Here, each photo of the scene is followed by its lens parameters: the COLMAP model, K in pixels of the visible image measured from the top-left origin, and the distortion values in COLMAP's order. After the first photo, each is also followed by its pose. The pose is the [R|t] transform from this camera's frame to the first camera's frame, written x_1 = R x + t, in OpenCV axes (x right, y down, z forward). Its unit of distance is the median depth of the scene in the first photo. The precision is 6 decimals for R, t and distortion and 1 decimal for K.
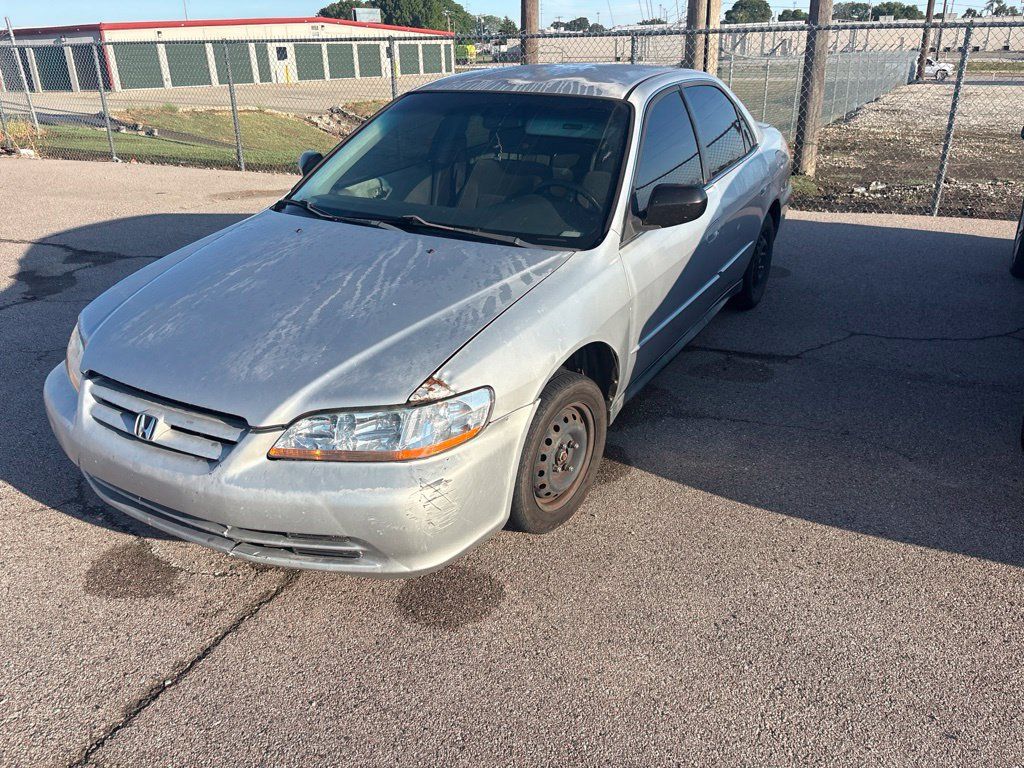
lens RADIAL K [[763.0, 0, 503.7], [0, 763.0, 393.2], [0, 0, 1]] dist [0.051793, -0.048992]
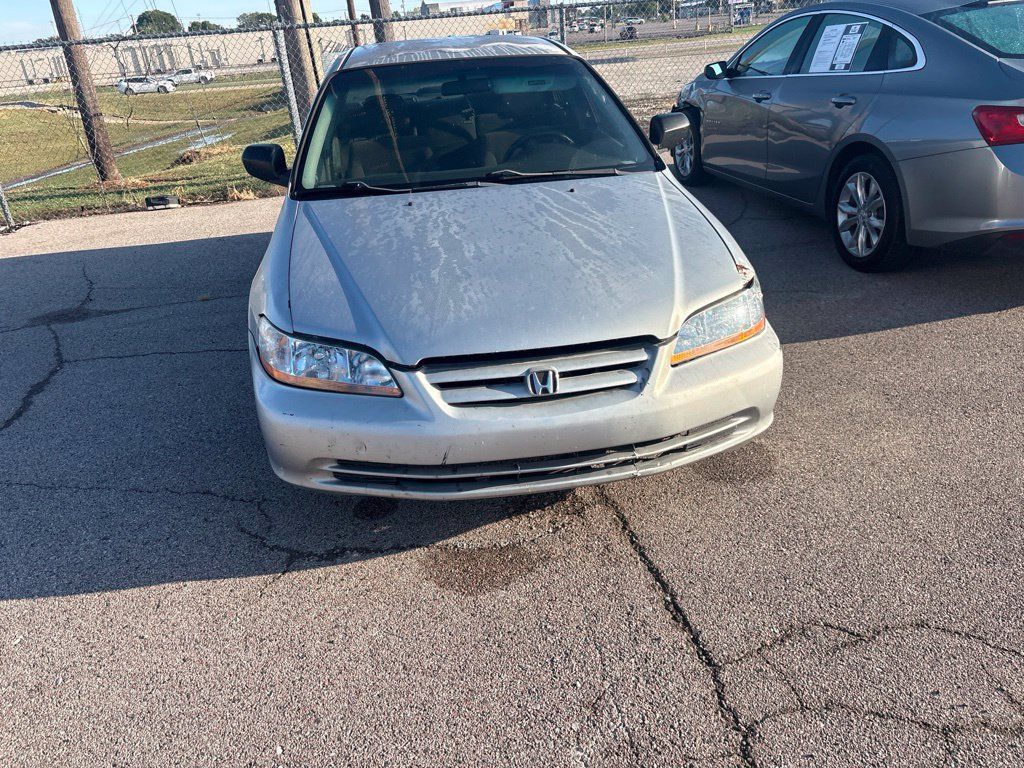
lens RADIAL K [[763.0, 0, 505.6], [0, 763.0, 393.6], [0, 0, 1]] dist [0.051793, -0.048992]
pose [[0.789017, -0.300993, 0.535589, -0.819263], [0.306989, 0.948288, 0.080675, -0.029202], [-0.532175, 0.100766, 0.840616, 0.165542]]
